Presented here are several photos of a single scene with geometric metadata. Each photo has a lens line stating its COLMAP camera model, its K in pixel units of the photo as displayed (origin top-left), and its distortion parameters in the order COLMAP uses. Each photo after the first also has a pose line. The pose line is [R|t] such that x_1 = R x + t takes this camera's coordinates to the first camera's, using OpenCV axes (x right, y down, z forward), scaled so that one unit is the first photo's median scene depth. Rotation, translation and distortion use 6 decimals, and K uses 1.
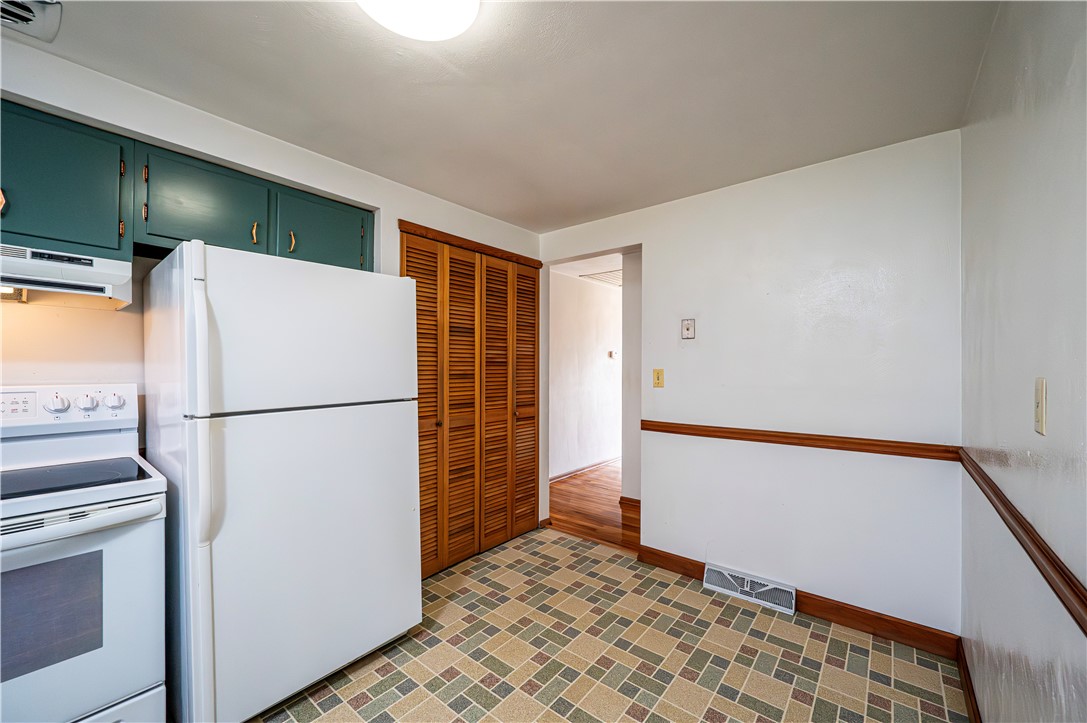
lens RADIAL K [[427.2, 0, 543.5], [0, 427.2, 361.5], [0, 0, 1]] dist [-0.000436, -0.000156]
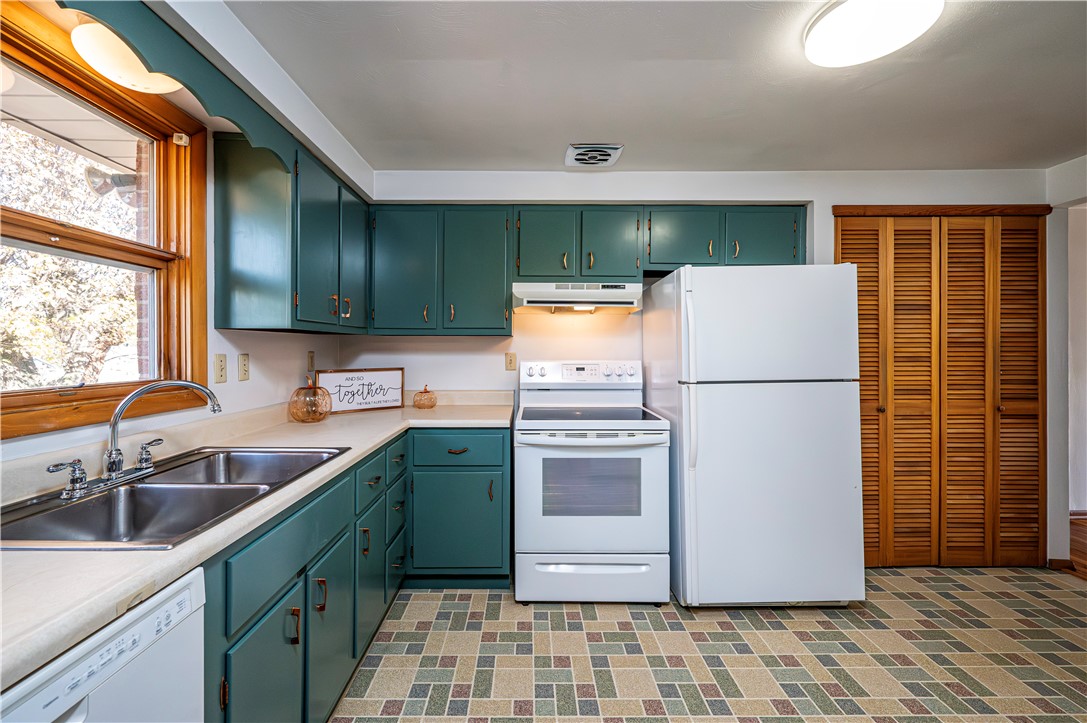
lens RADIAL K [[433.6, 0, 534.7], [0, 433.6, 350.5], [0, 0, 1]] dist [-0.001955, -0.000147]
pose [[0.629670, -0.002684, -0.776858, 0.016979], [0.013584, 0.999879, 0.007556, -0.001076], [0.776744, -0.015311, 0.629630, -0.199244]]
